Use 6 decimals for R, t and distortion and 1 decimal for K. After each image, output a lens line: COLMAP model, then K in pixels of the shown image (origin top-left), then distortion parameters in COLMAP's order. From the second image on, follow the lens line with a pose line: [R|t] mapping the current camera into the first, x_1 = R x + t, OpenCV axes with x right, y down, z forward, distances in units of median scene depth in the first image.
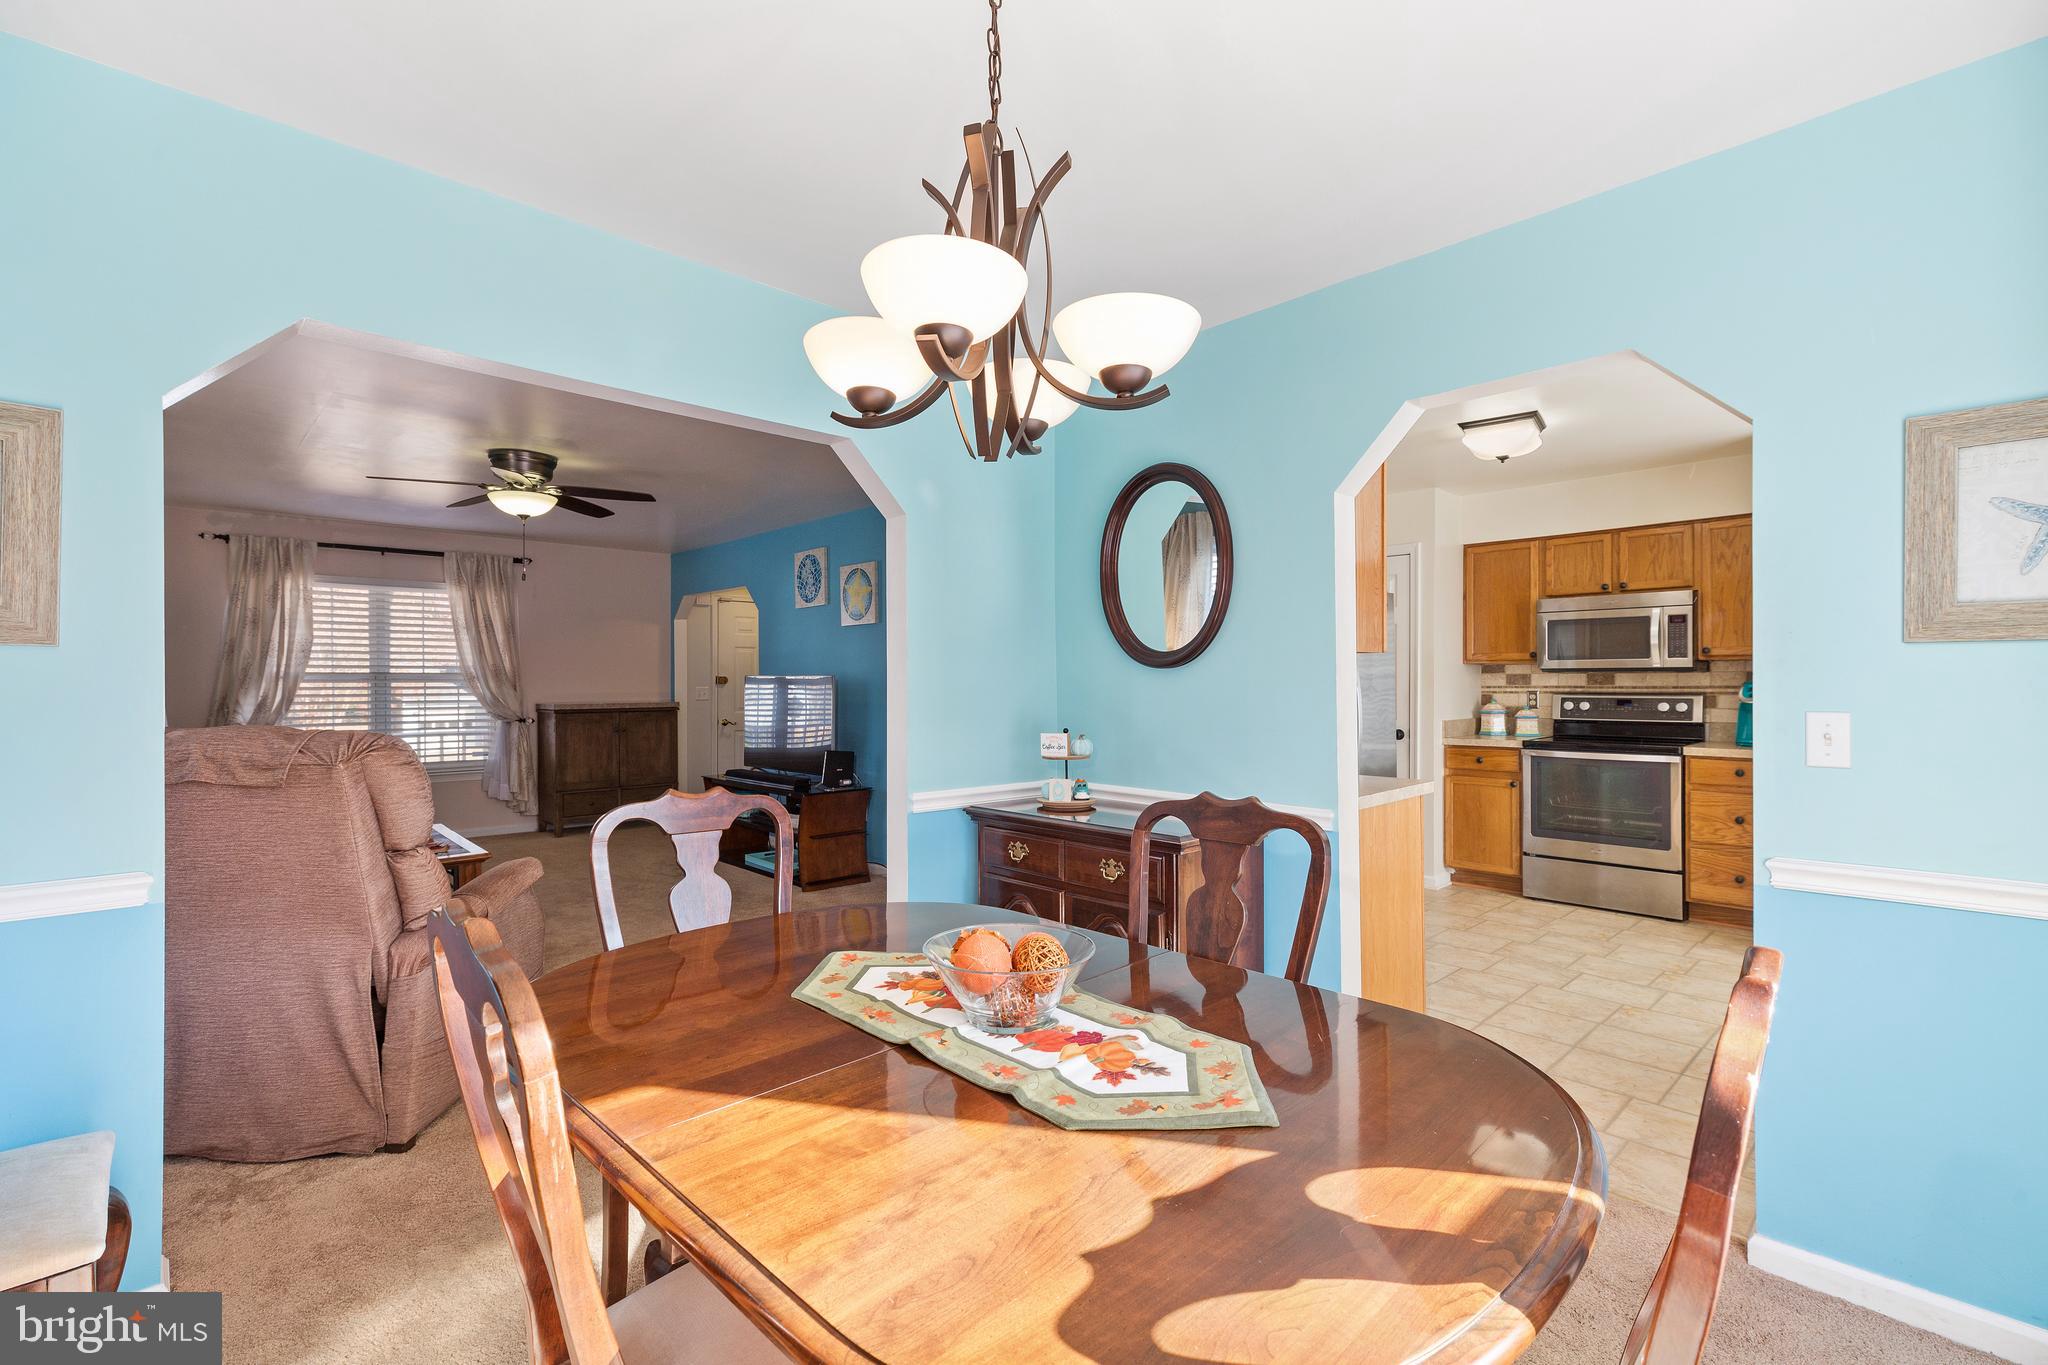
lens RADIAL K [[915.3, 0, 1021.7], [0, 915.3, 679.3], [0, 0, 1]] dist [0.008830, -0.000085]
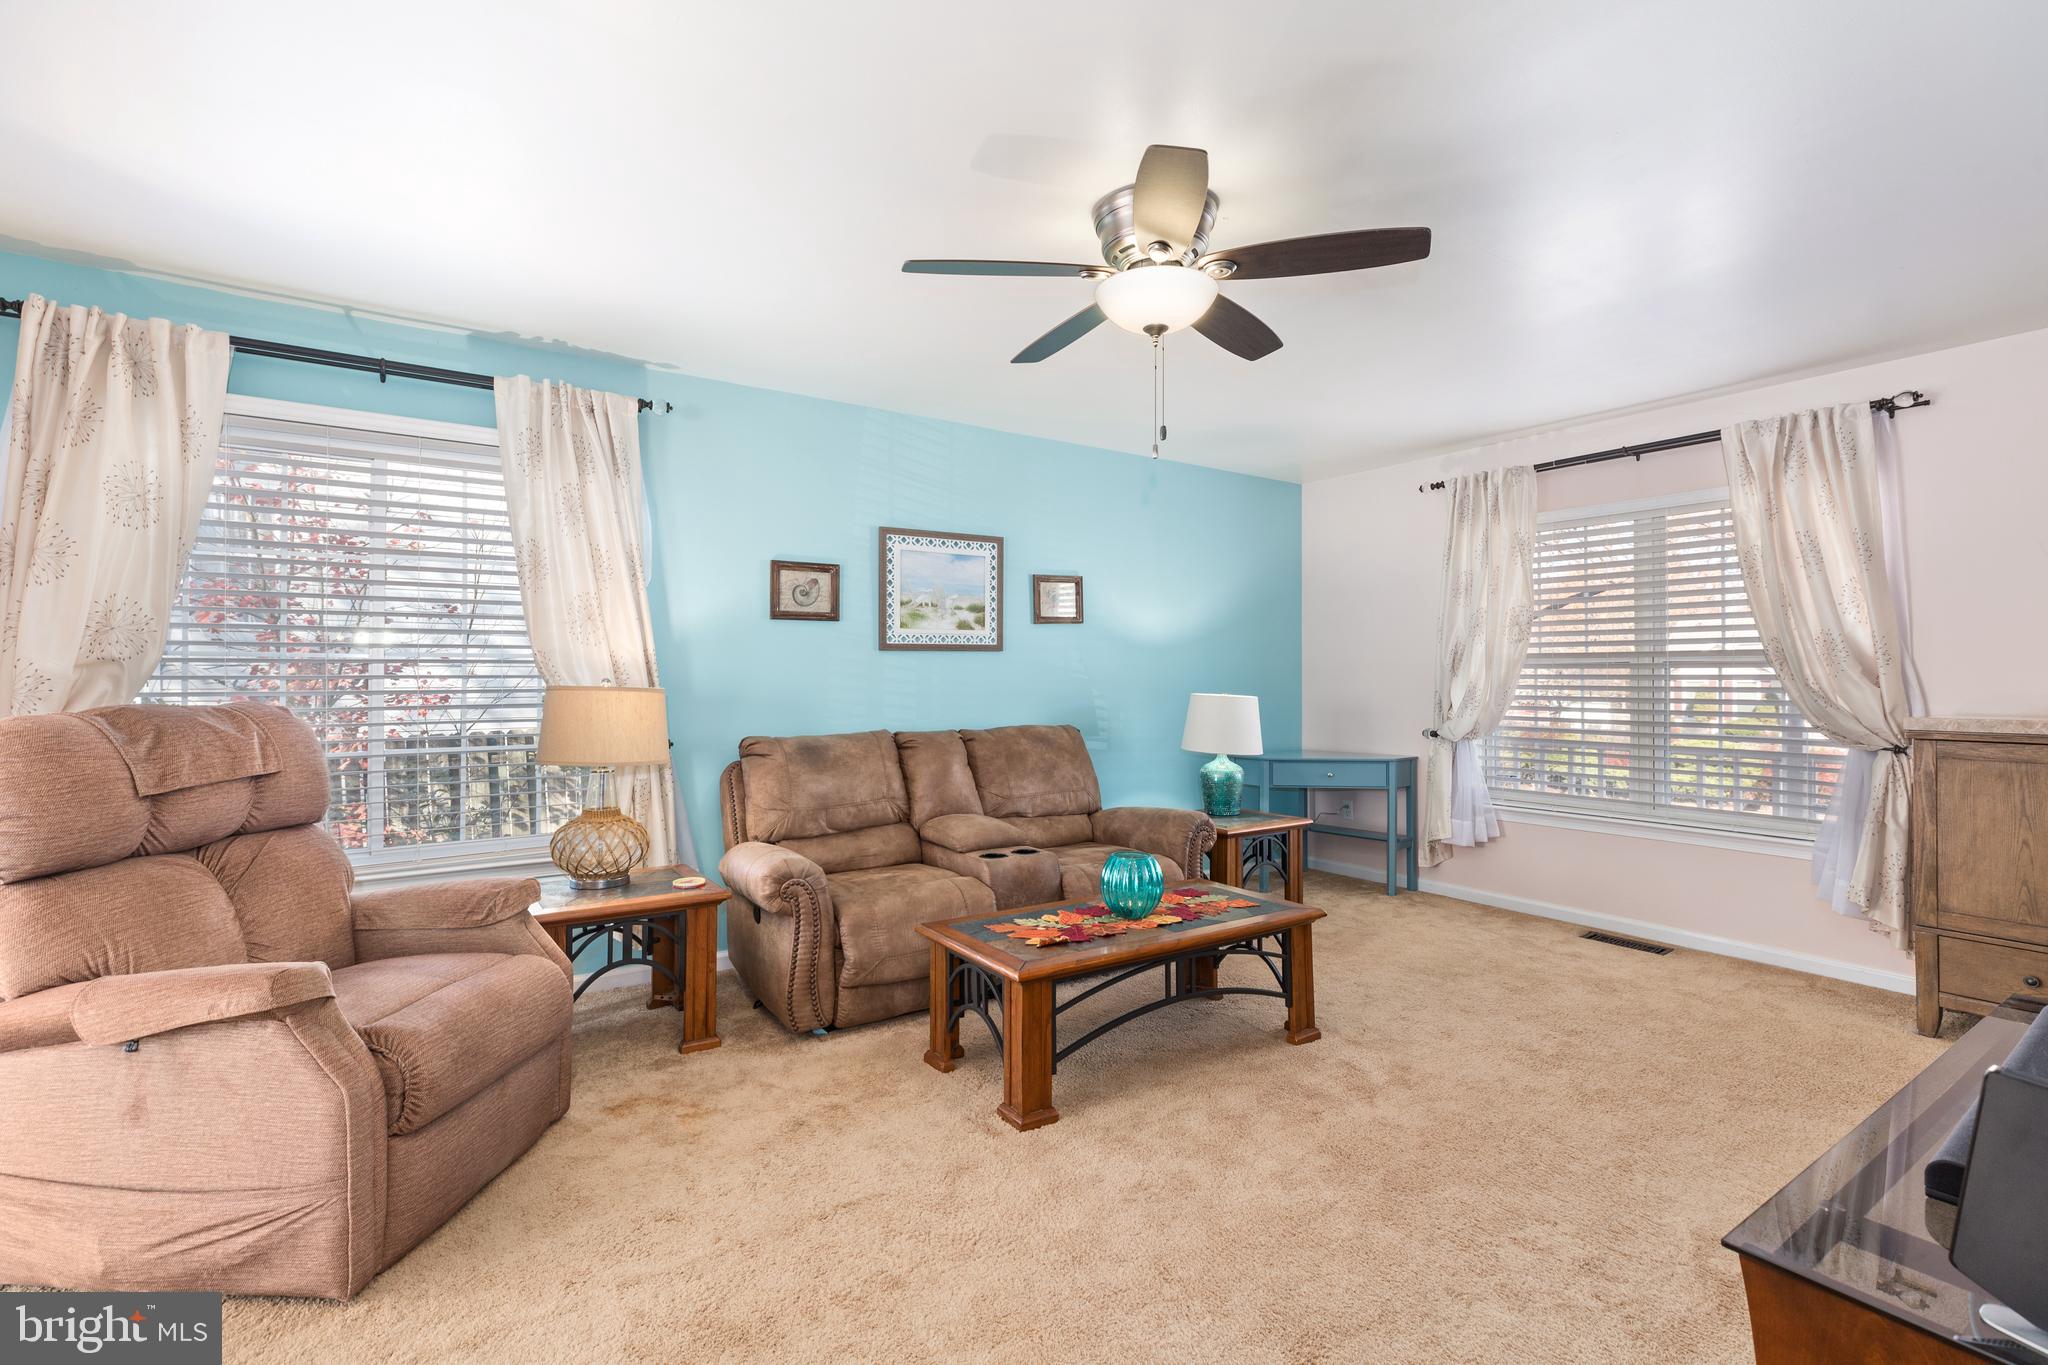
lens RADIAL K [[915.3, 0, 1021.7], [0, 915.3, 679.3], [0, 0, 1]] dist [0.008830, -0.000085]
pose [[-0.165498, 0.000076, -0.986210, -0.120821], [0.000191, 1.000000, 0.000045, 0.045415], [0.986210, -0.000181, -0.165498, 3.012766]]
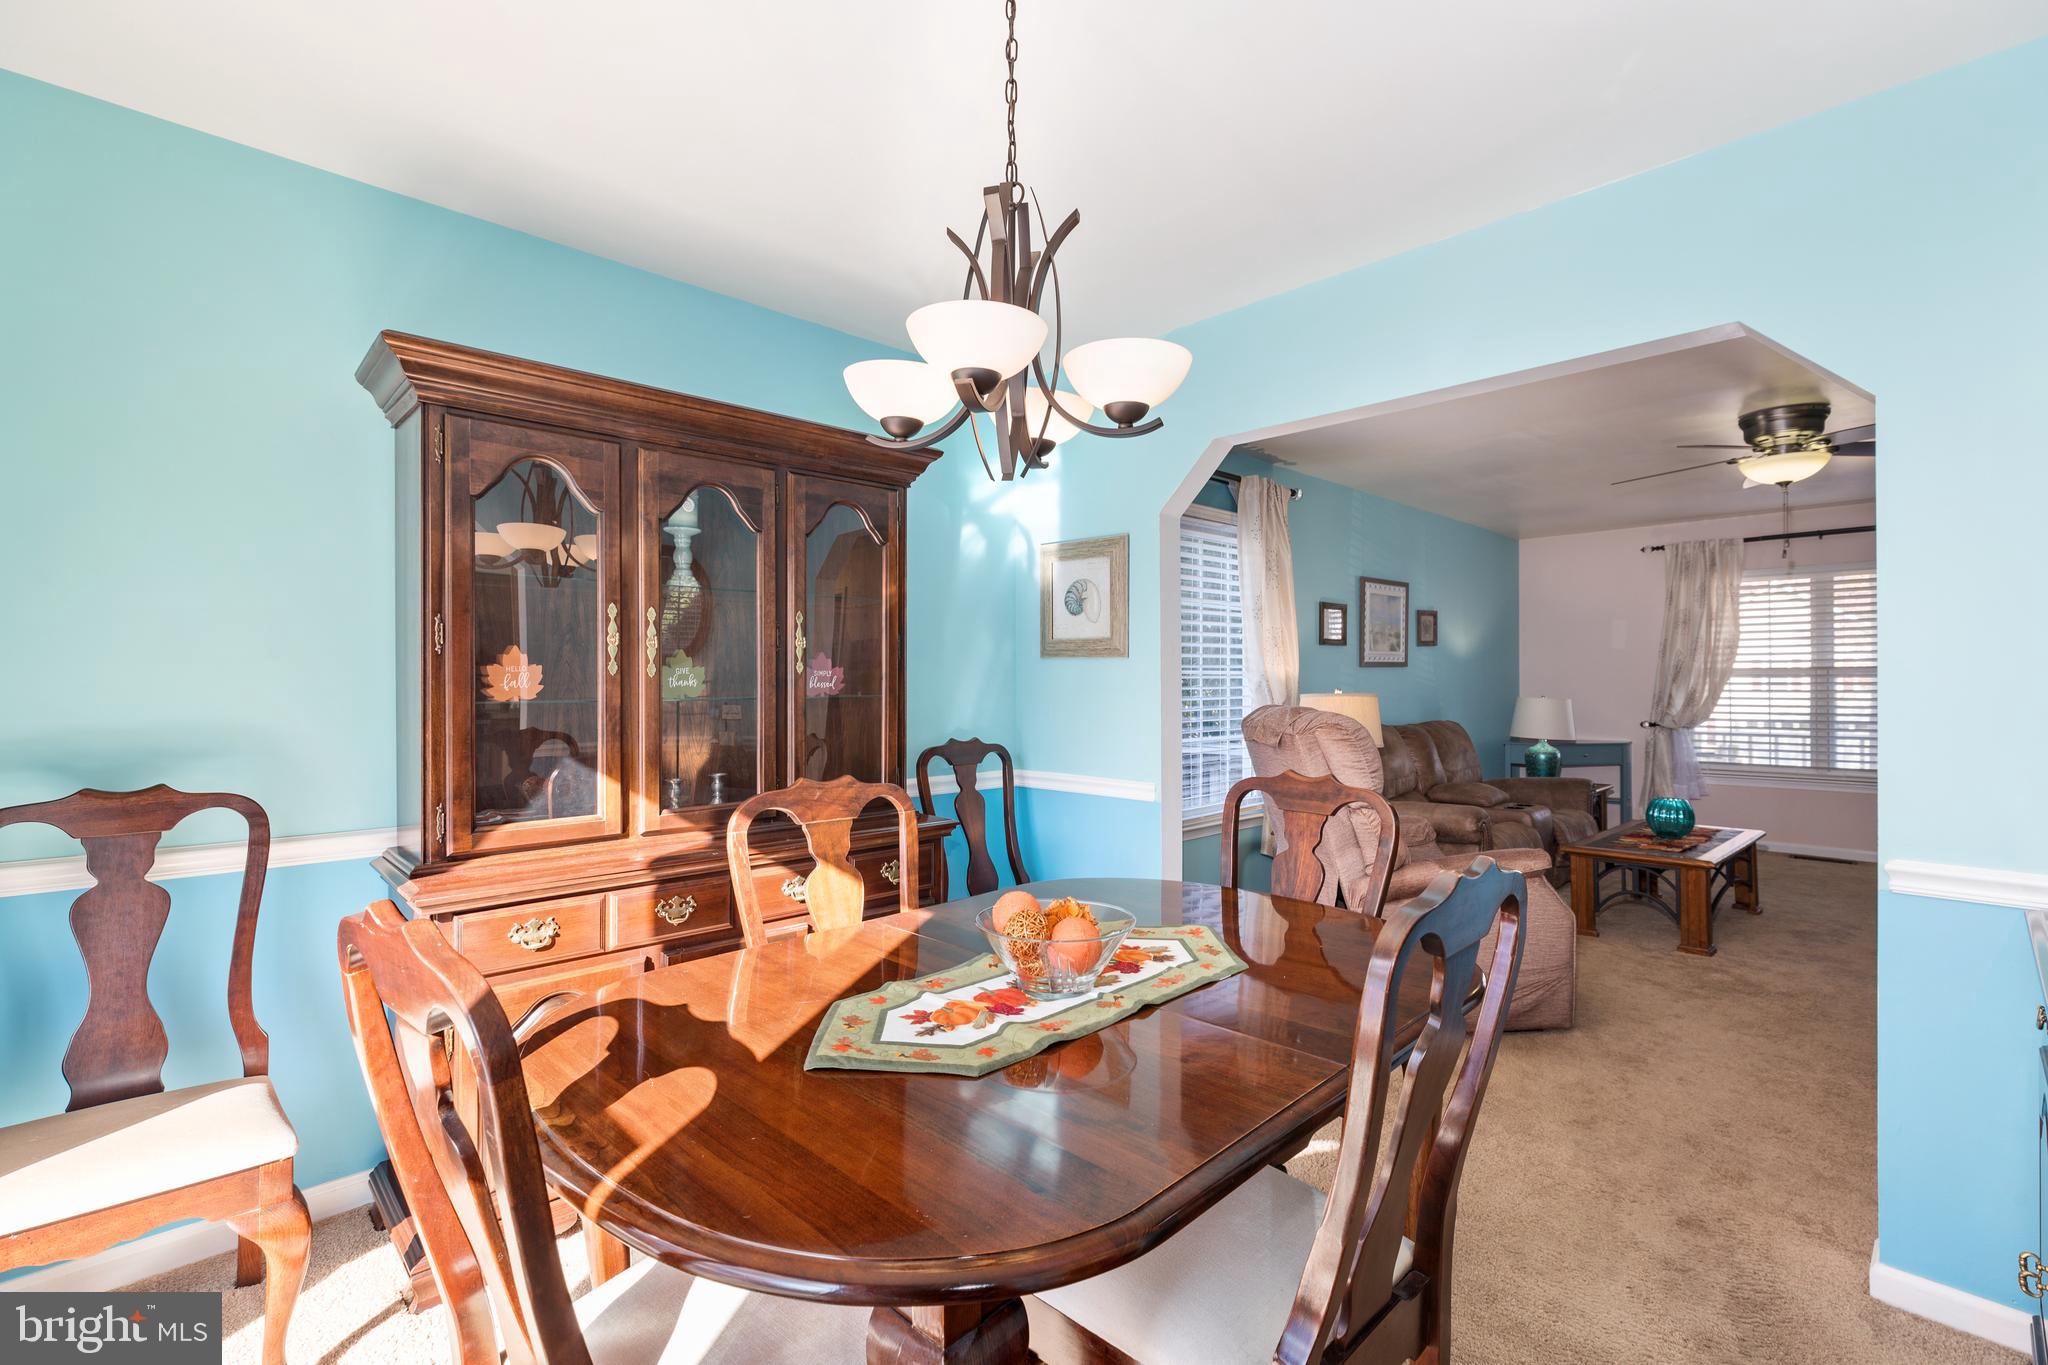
lens RADIAL K [[915.3, 0, 1021.7], [0, 915.3, 679.3], [0, 0, 1]] dist [0.008830, -0.000085]
pose [[0.008469, -0.000914, -0.999964, 0.933622], [0.003075, 0.999995, -0.000887, 0.011725], [0.999959, -0.003067, 0.008472, 0.843271]]
